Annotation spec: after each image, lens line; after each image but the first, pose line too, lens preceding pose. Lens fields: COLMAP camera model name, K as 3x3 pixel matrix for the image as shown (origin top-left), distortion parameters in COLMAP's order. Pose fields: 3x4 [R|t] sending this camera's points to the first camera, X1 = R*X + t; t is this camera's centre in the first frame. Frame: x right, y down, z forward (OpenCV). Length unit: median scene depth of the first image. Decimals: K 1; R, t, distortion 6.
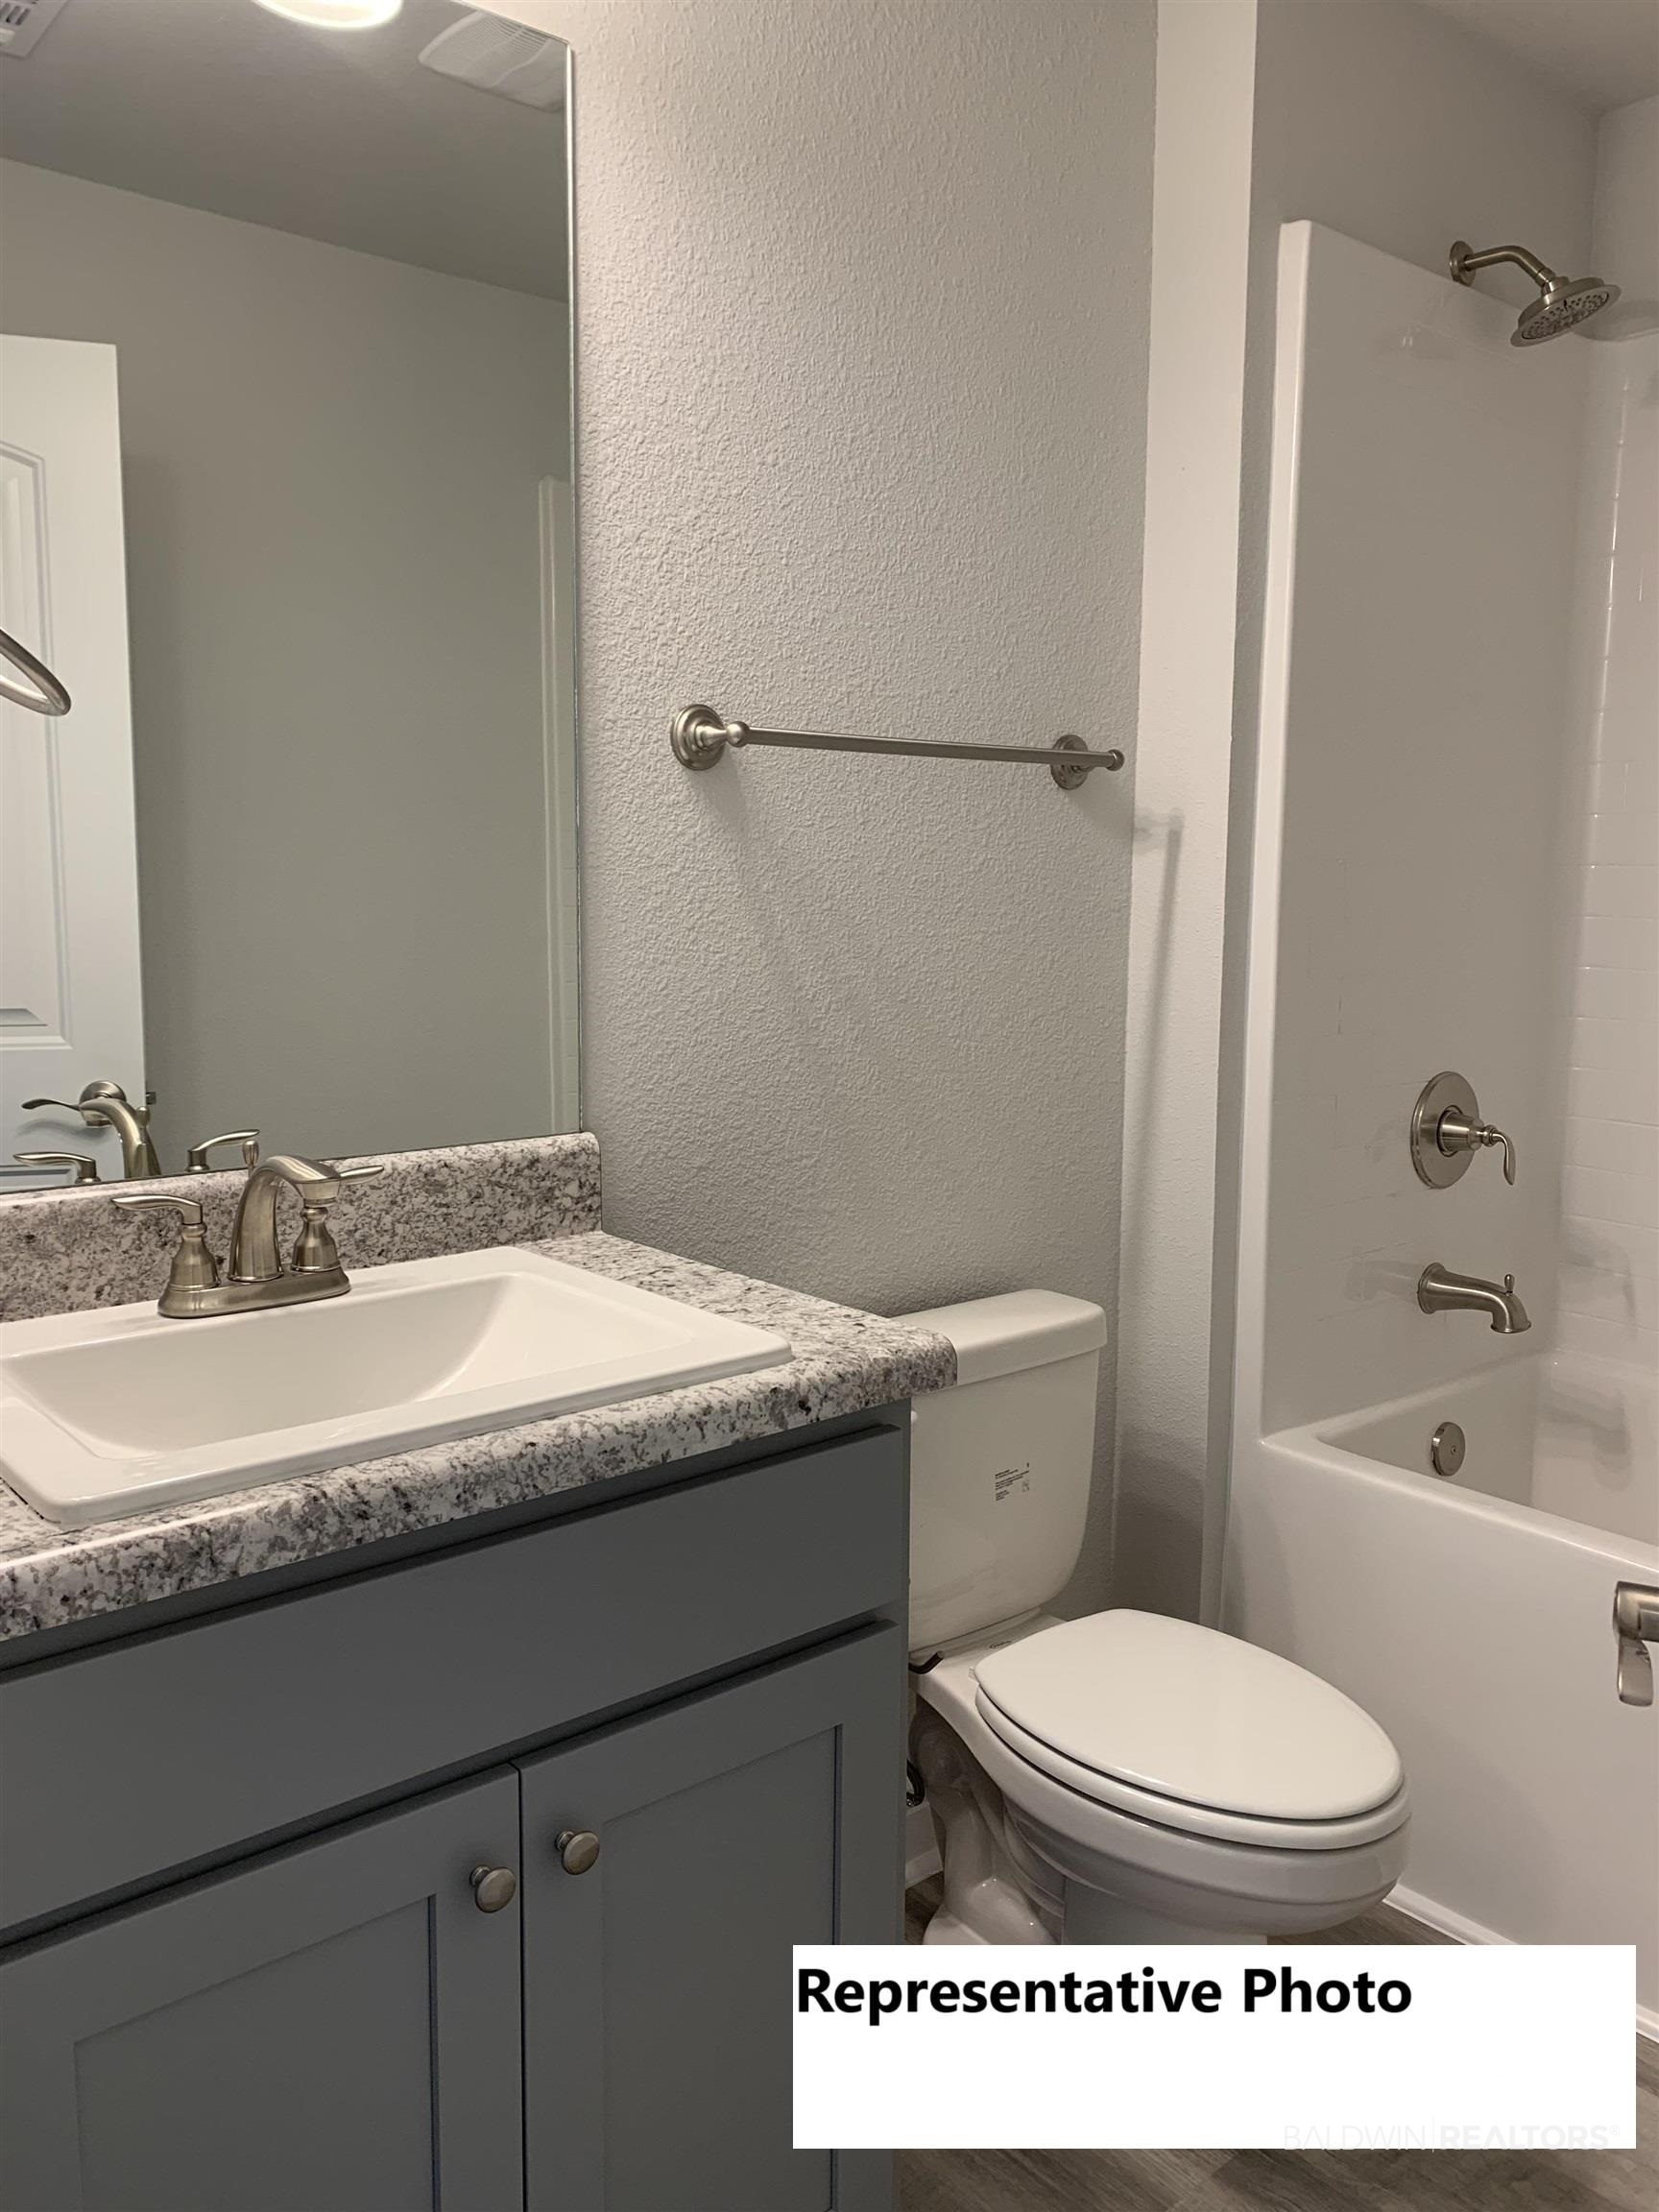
lens RADIAL K [[1685.4, 0, 830.1], [0, 1685.4, 1105.3], [0, 0, 1]] dist [0.005587, -0.009575]
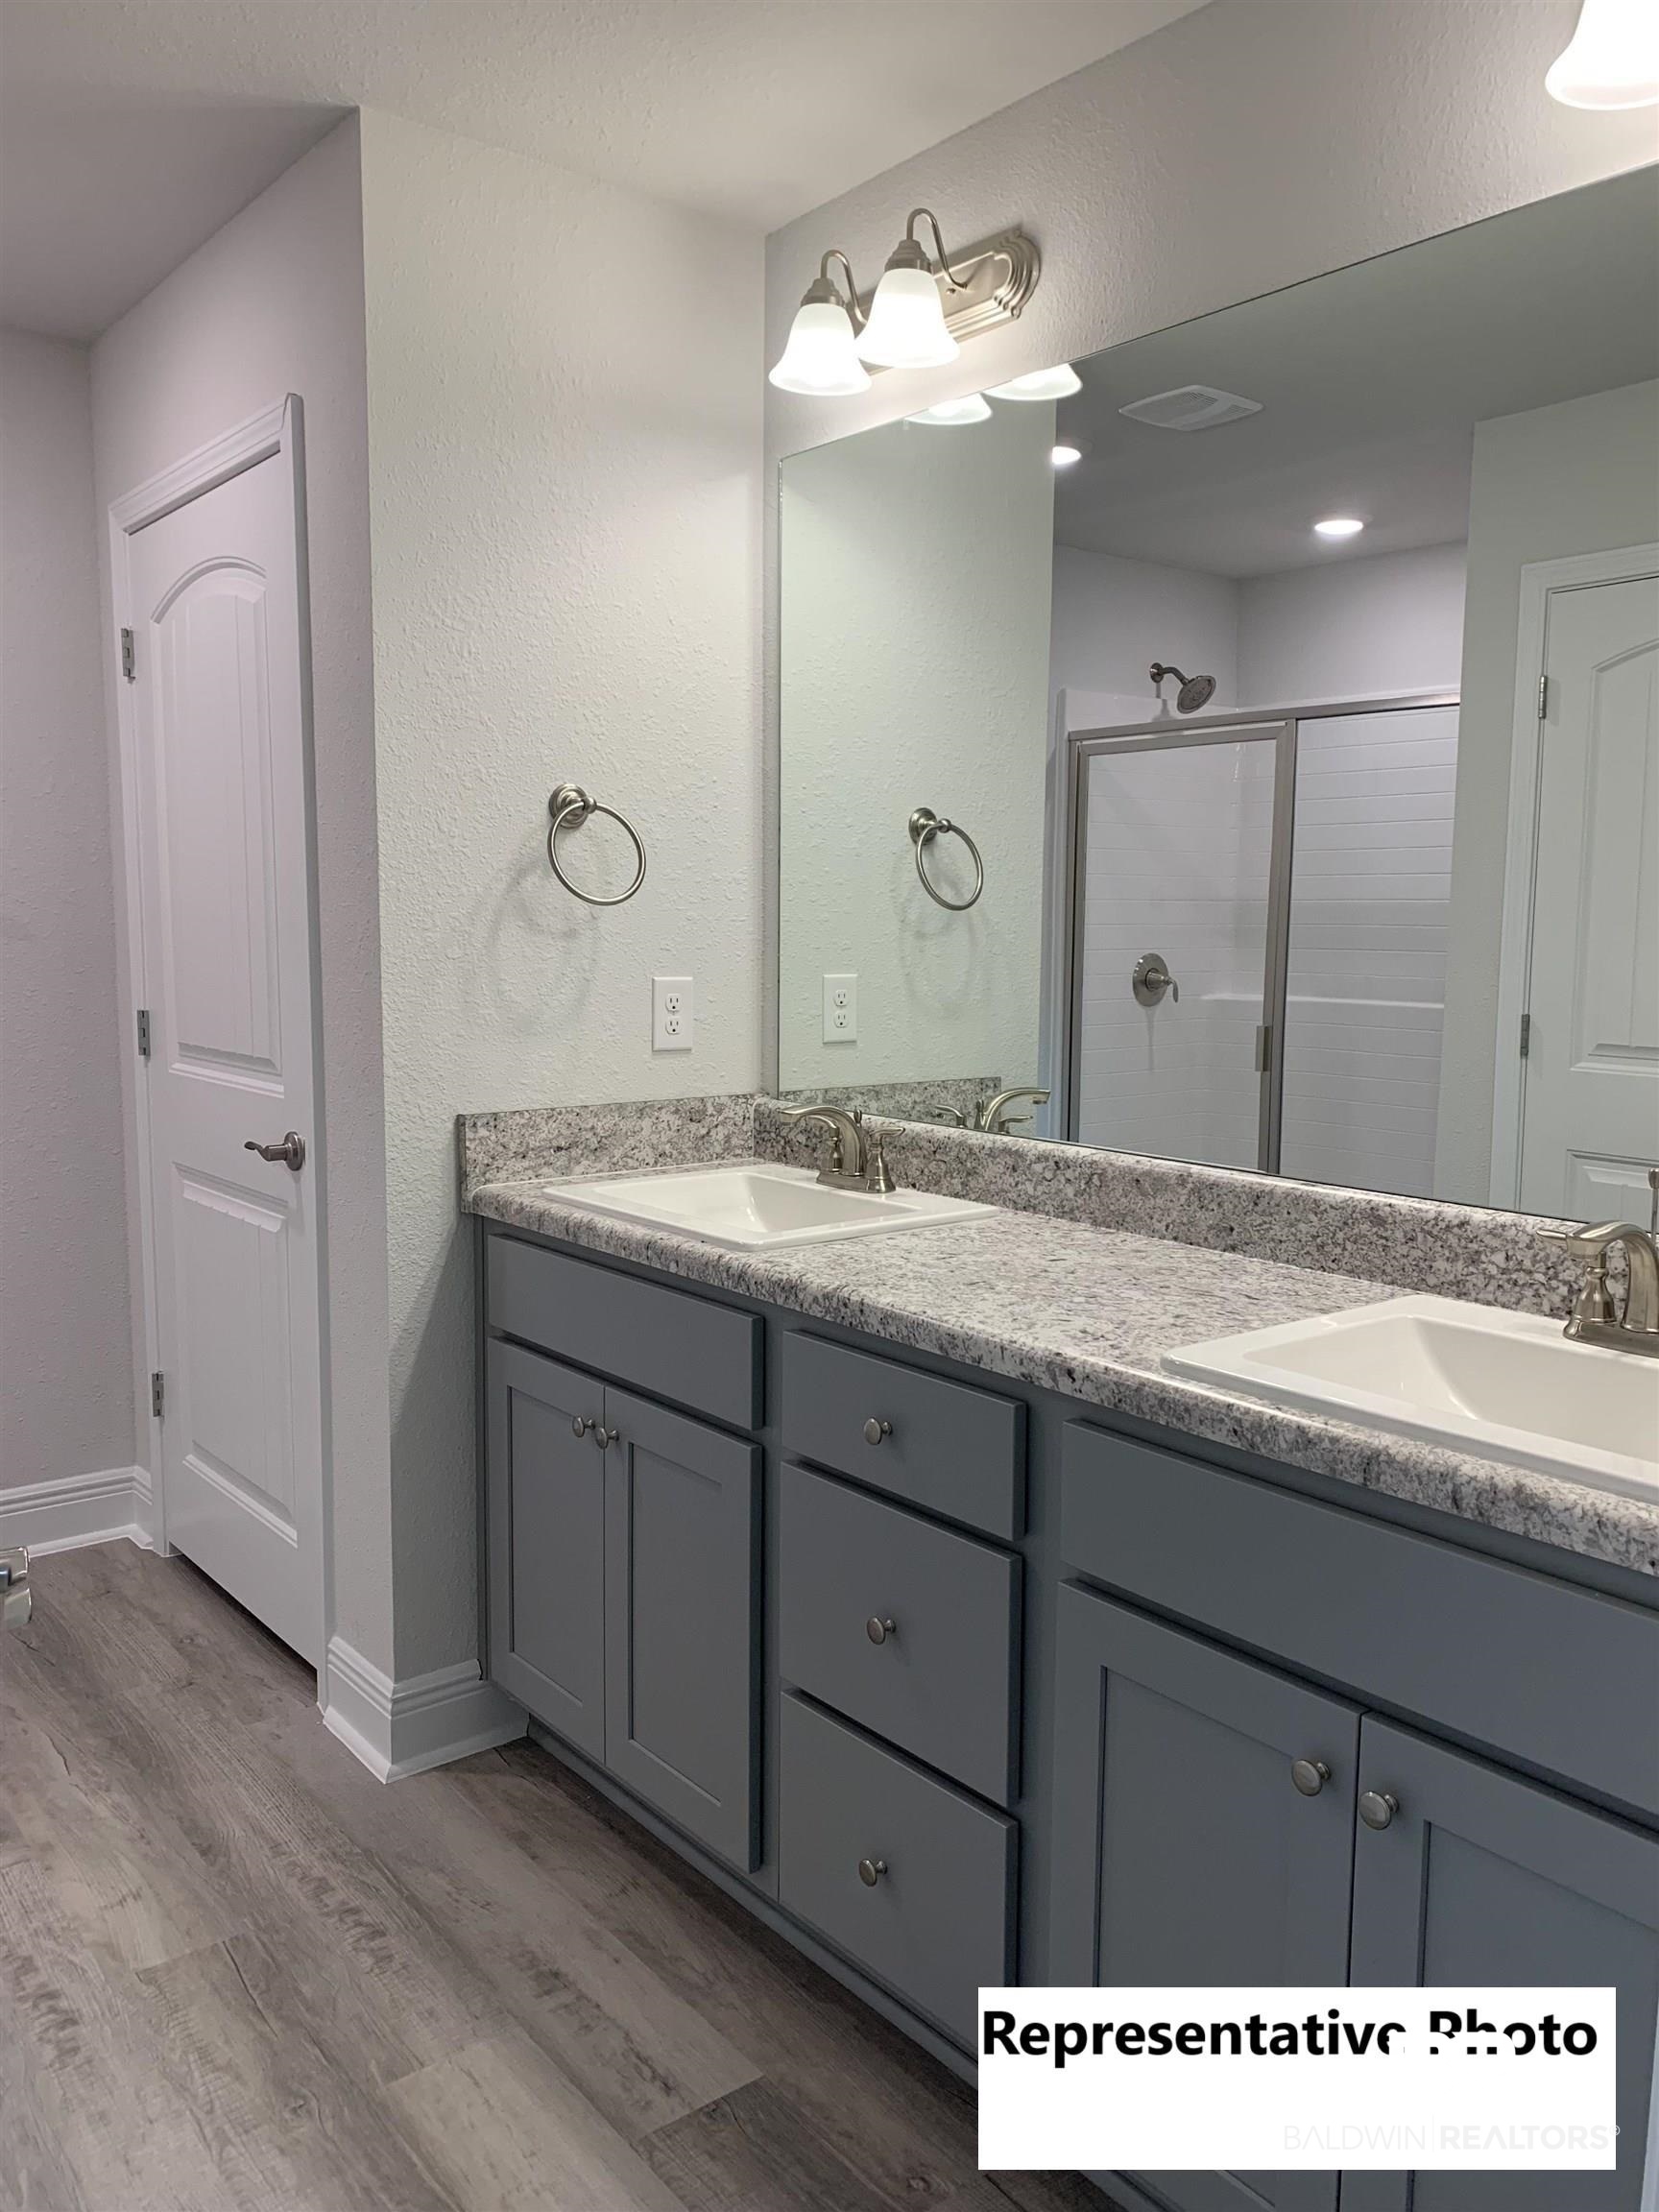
lens RADIAL K [[1685.4, 0, 830.2], [0, 1685.4, 1105.1], [0, 0, 1]] dist [0.005587, -0.009575]
pose [[-0.042188, 0.103256, -0.993760, 0.938205], [-0.141857, 0.983949, 0.108259, -0.103978], [0.988988, 0.145539, -0.026863, 0.614044]]
